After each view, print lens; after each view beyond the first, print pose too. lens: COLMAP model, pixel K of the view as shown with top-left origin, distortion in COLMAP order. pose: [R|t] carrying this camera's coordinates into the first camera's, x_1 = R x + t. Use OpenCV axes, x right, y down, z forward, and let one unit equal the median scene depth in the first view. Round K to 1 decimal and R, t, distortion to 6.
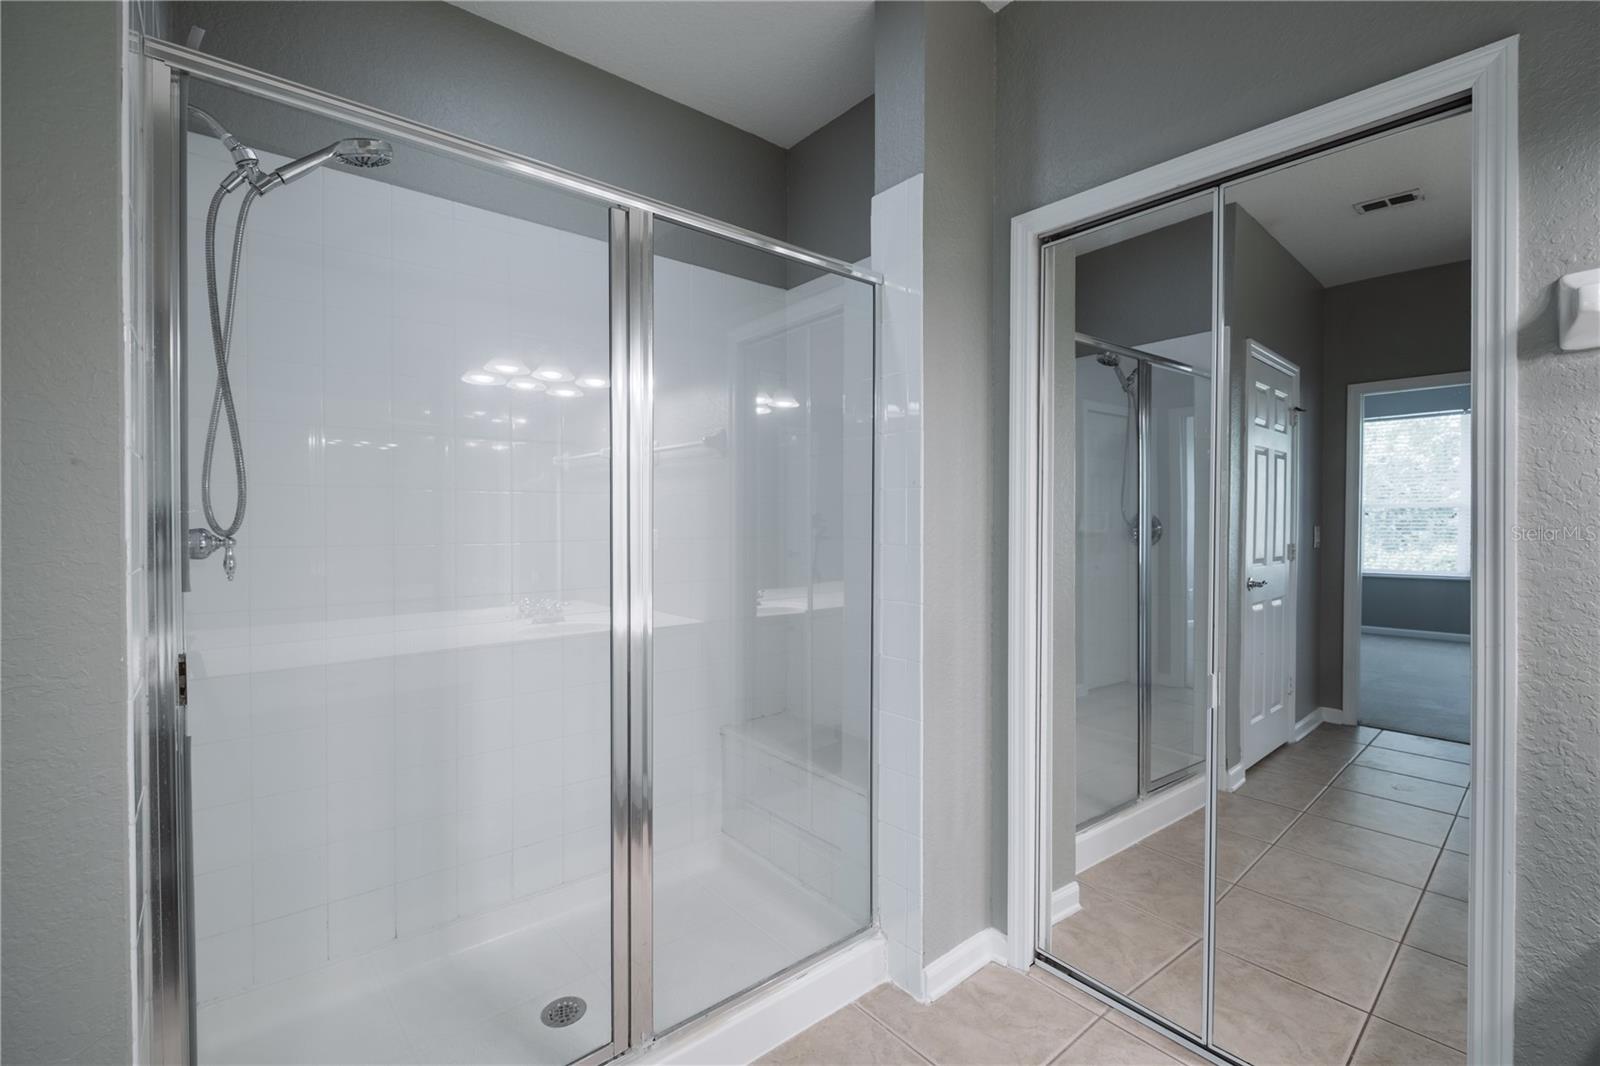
lens RADIAL K [[691.7, 0, 798.3], [0, 691.7, 523.8], [0, 0, 1]] dist [0.001002, -0.004251]
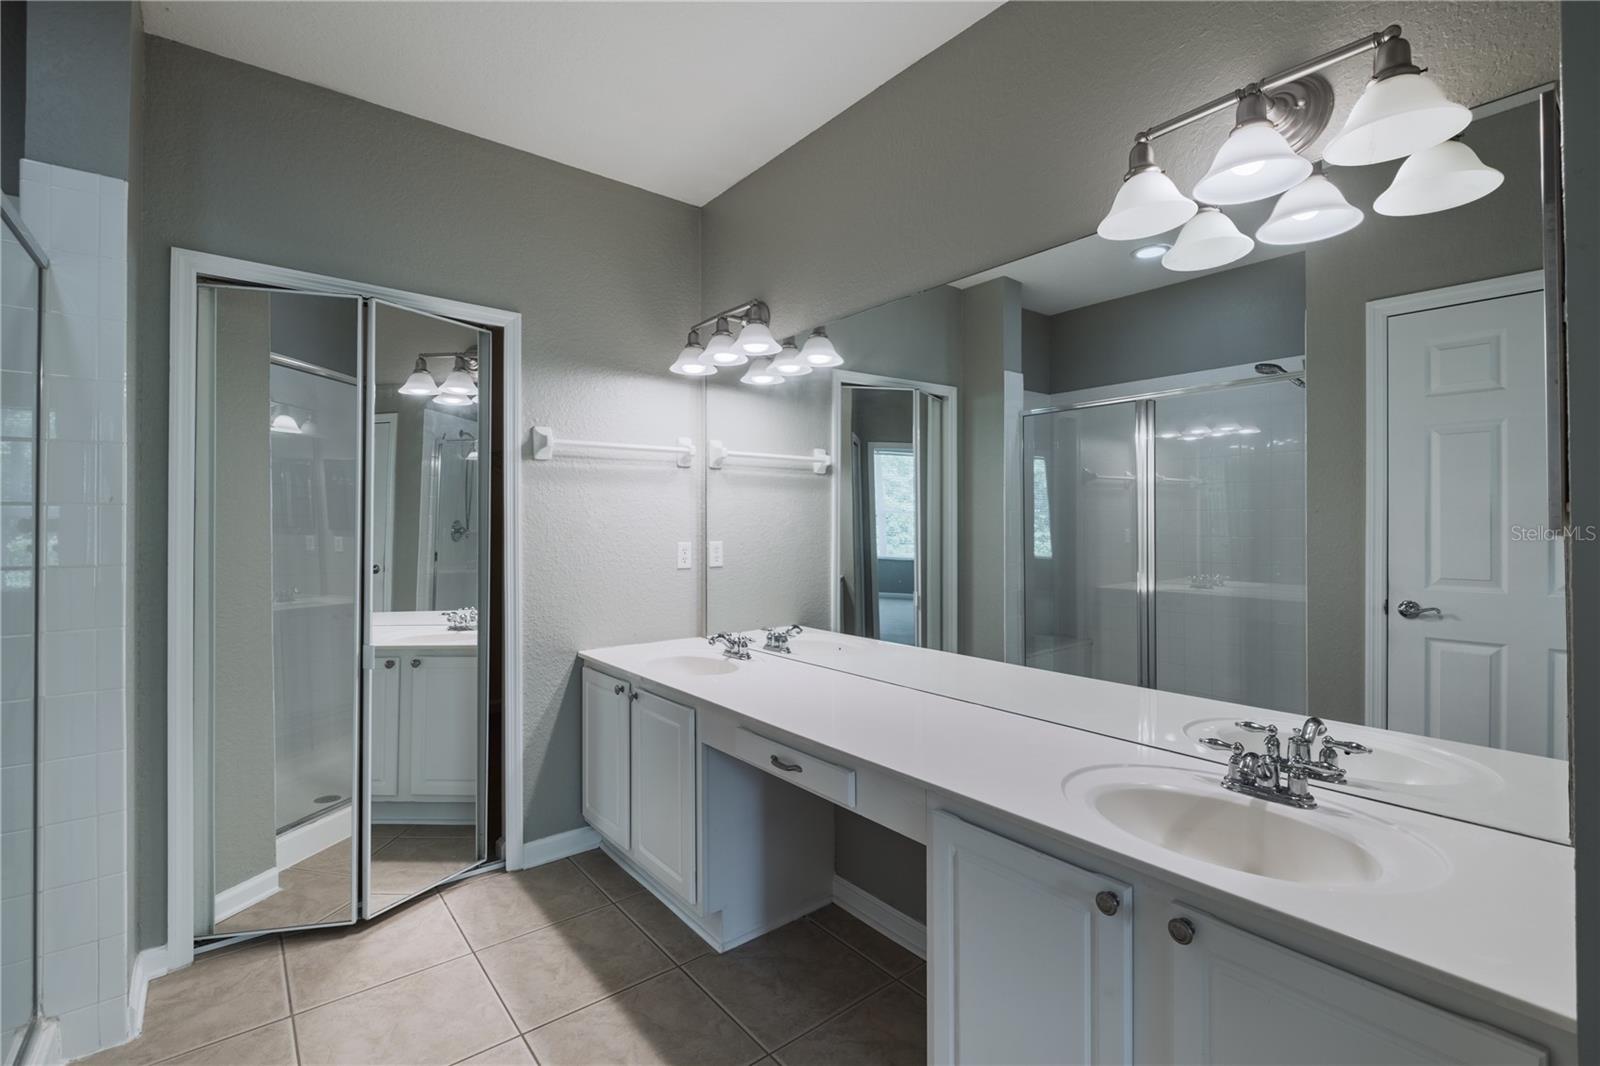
lens RADIAL K [[691.7, 0, 797.4], [0, 691.7, 523.1], [0, 0, 1]] dist [0.001002, -0.004251]
pose [[0.014771, 0.005126, 0.999878, -0.757178], [0.015504, 0.999865, -0.005355, -0.004721], [-0.999771, 0.015581, 0.014689, 0.050781]]
